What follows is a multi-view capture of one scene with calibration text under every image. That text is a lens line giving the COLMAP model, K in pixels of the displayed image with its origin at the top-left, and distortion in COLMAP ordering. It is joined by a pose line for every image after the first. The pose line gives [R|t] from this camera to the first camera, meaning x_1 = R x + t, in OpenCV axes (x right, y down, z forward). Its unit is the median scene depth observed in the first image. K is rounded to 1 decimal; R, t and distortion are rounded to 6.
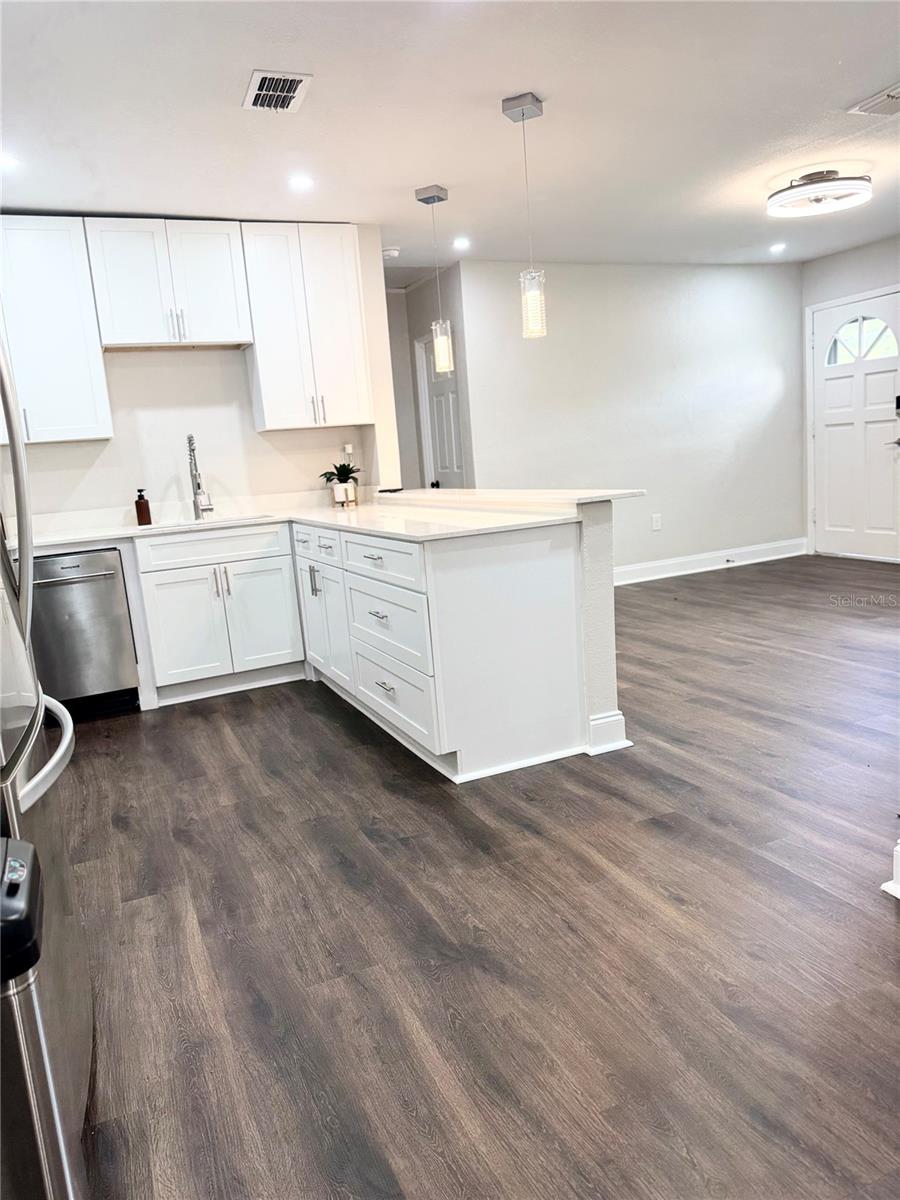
lens RADIAL K [[850.8, 0, 461.0], [0, 850.8, 590.2], [0, 0, 1]] dist [0.063433, -0.083136]
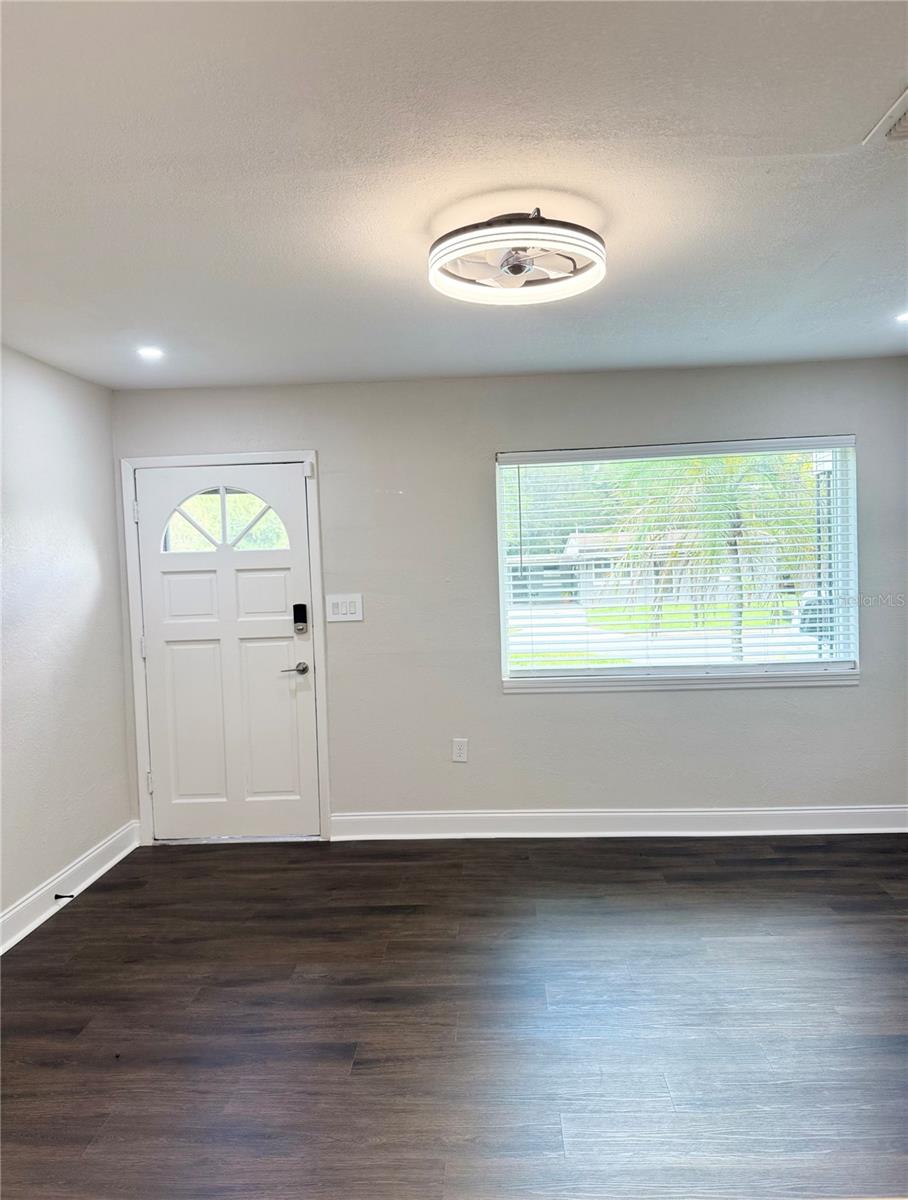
lens RADIAL K [[852.9, 0, 479.3], [0, 852.9, 600.4], [0, 0, 1]] dist [0.015704, -0.023871]
pose [[0.443831, 0.031752, 0.895548, -0.051317], [0.146092, 0.983438, -0.107271, -0.130112], [-0.884122, 0.178442, 0.431841, 0.556372]]
